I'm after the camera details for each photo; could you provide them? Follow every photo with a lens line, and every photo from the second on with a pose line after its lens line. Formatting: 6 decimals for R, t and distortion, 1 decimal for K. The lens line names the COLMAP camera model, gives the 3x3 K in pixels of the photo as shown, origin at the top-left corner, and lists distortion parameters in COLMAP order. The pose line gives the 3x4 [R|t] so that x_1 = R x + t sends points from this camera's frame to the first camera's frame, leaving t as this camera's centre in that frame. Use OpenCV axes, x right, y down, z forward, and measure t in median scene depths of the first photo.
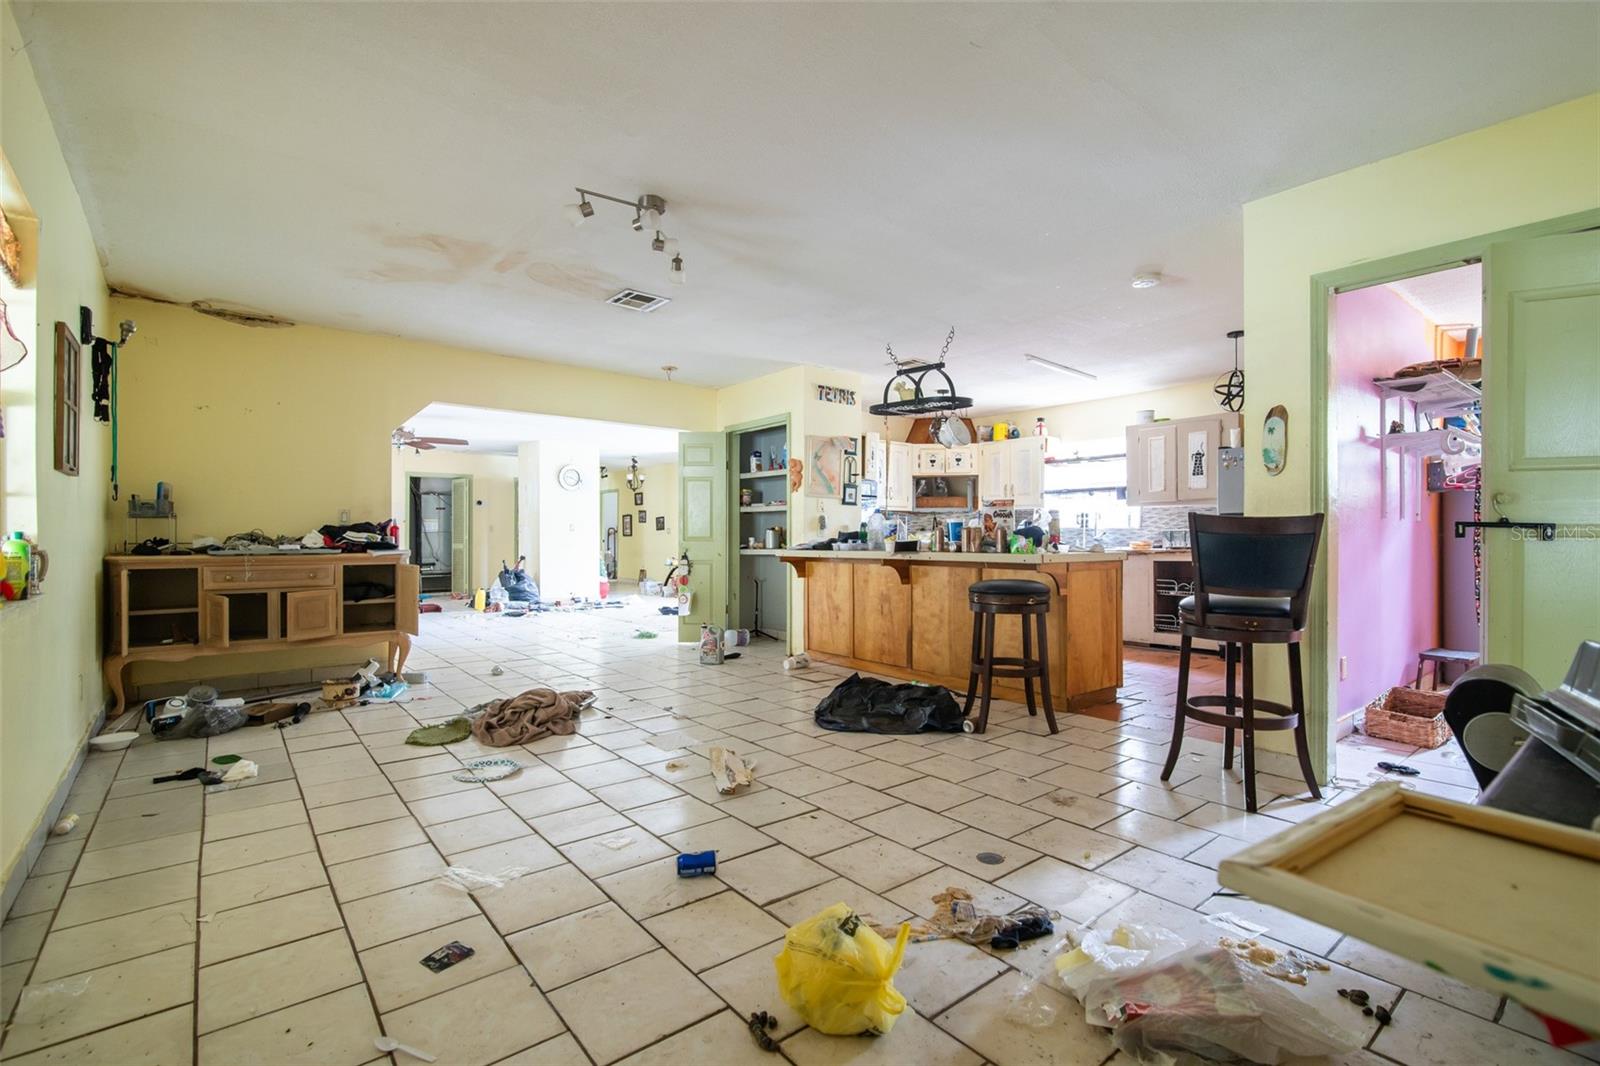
lens RADIAL K [[734.4, 0, 799.1], [0, 734.4, 535.6], [0, 0, 1]] dist [-0.002063, -0.000409]
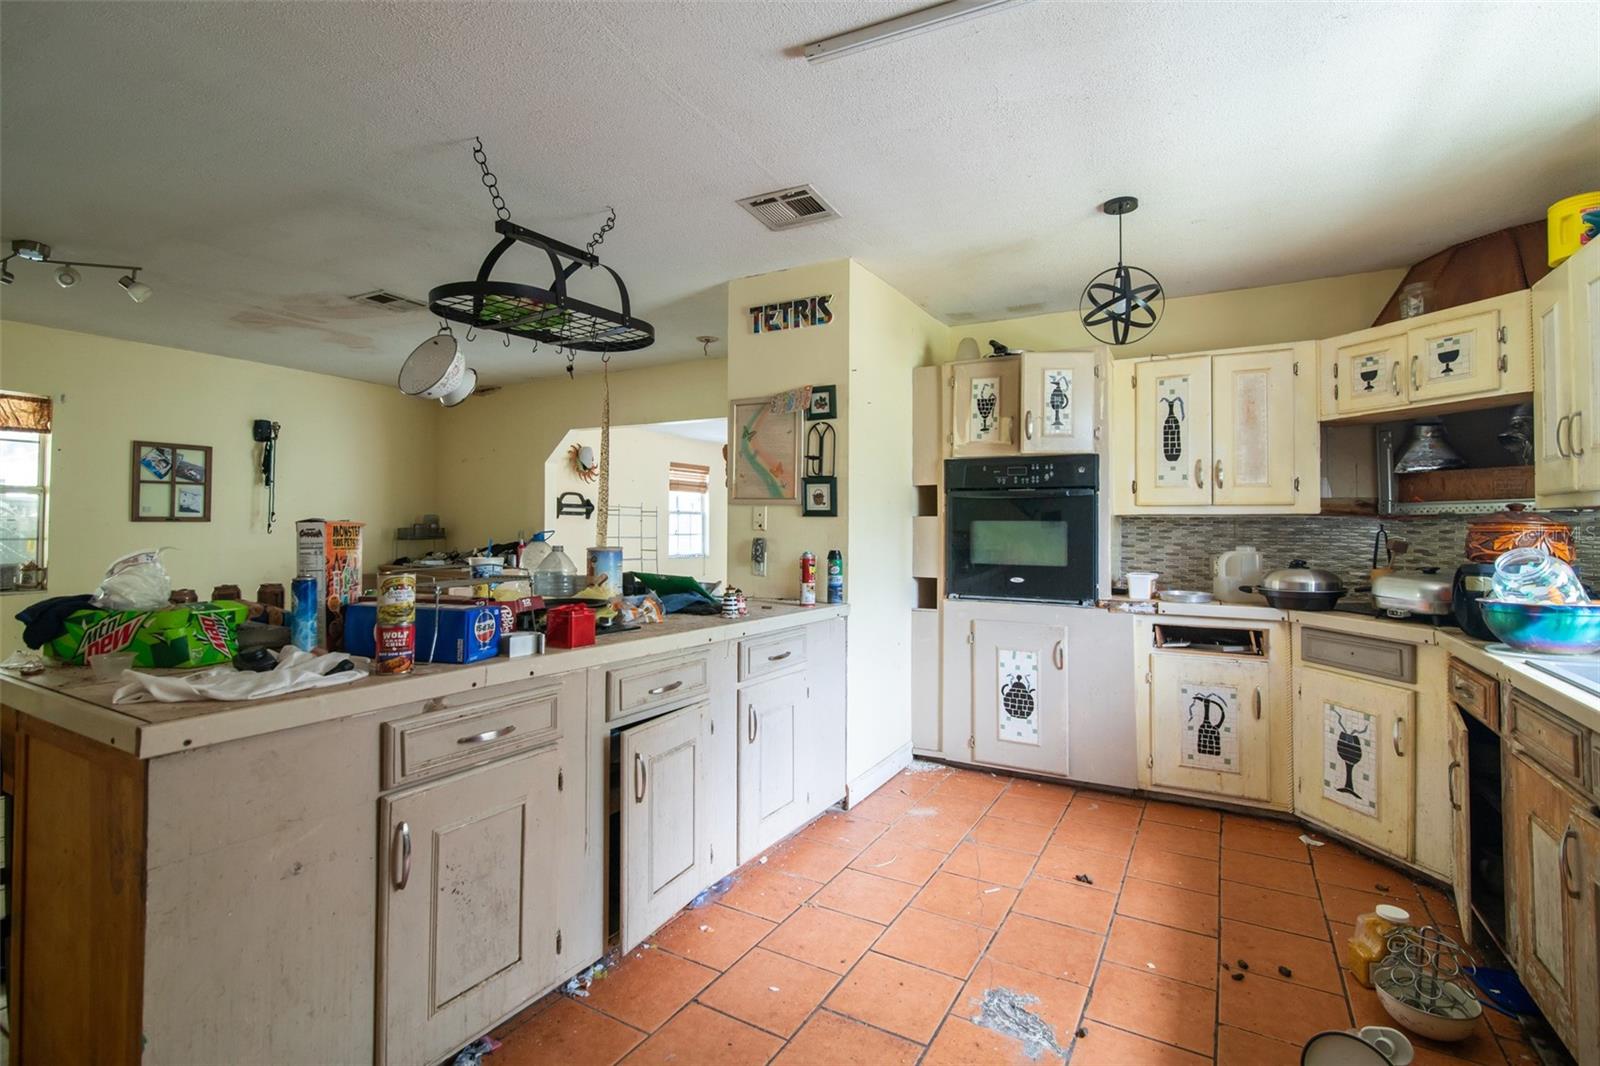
lens RADIAL K [[734.4, 0, 802.3], [0, 734.4, 524.7], [0, 0, 1]] dist [-0.002063, -0.000409]
pose [[0.359543, -0.005214, -0.933114, 0.556960], [-0.002112, 0.999977, -0.006401, -0.032560], [0.933126, 0.004273, 0.359524, 0.811332]]
